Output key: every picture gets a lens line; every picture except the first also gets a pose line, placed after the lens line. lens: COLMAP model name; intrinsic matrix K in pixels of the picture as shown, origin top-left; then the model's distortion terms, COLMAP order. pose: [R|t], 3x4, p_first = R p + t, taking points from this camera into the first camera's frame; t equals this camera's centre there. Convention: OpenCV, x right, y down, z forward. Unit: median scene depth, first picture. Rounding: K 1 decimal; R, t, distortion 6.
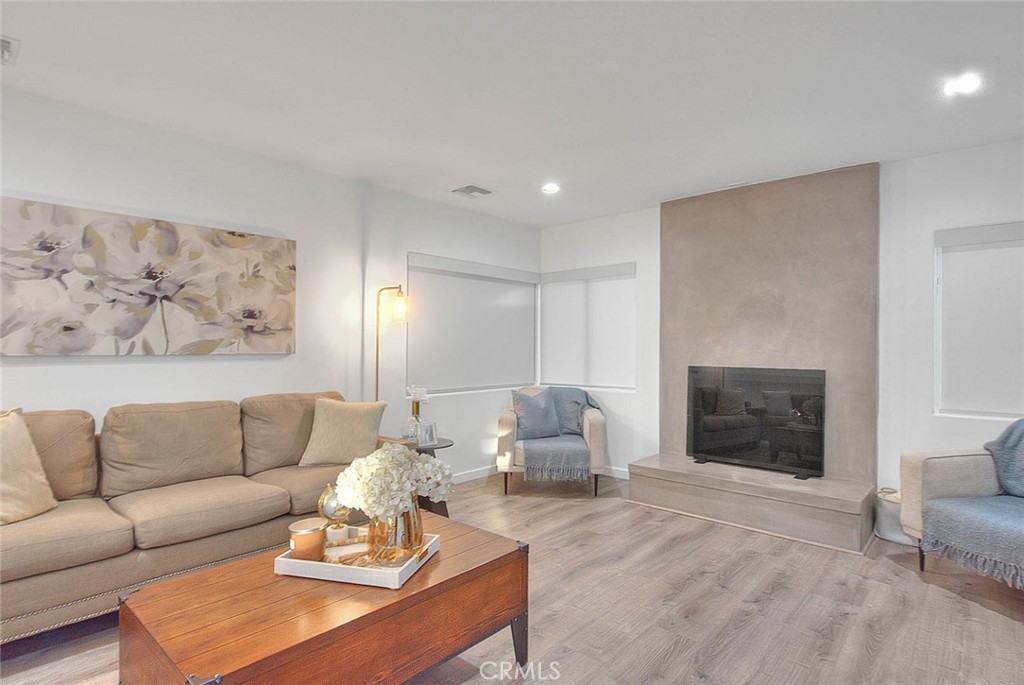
lens RADIAL K [[519.1, 0, 512.2], [0, 519.1, 345.8], [0, 0, 1]] dist [-0.003389, 0.000412]
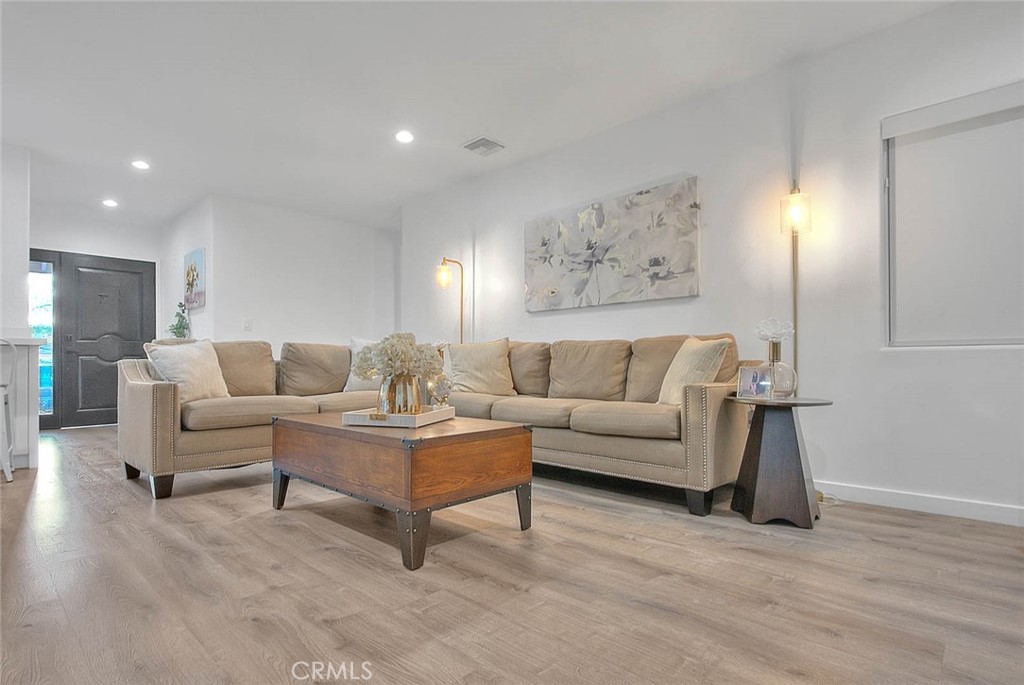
lens RADIAL K [[519.1, 0, 511.9], [0, 519.1, 363.7], [0, 0, 1]] dist [-0.003389, 0.000412]
pose [[-0.024400, -0.009410, -0.999658, 0.590437], [0.005829, 0.999937, -0.009555, 0.162741], [0.999685, -0.006060, -0.024344, 0.754380]]
